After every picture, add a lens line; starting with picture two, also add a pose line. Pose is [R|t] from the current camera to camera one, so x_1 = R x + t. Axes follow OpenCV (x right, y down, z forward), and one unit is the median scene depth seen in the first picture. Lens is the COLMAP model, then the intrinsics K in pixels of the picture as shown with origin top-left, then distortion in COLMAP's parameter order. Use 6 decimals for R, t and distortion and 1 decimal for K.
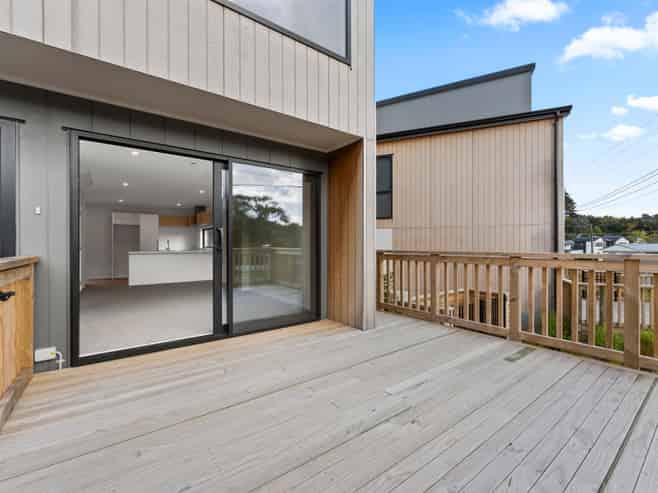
lens RADIAL K [[302.1, 0, 328.0], [0, 302.1, 246.8], [0, 0, 1]] dist [0.000693, -0.001154]
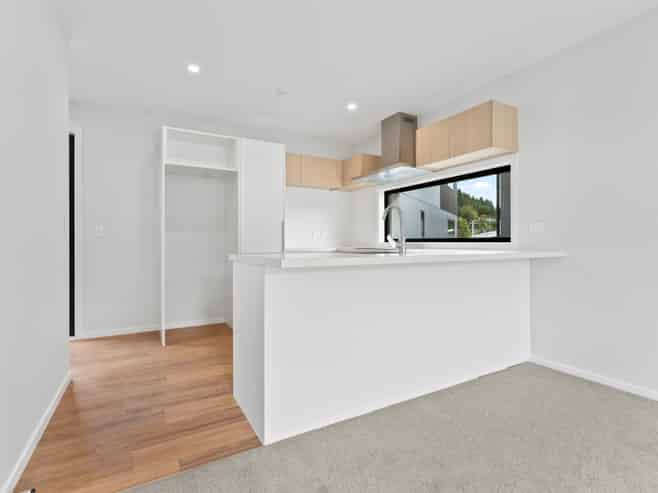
lens RADIAL K [[330.4, 0, 329.4], [0, 330.4, 245.4], [0, 0, 1]] dist [-0.000992, 0.000095]
pose [[0.991130, 0.004472, -0.132821, -0.472541], [-0.004880, 0.999984, -0.002750, 0.007969], [0.132807, 0.003374, 0.991136, 0.651934]]
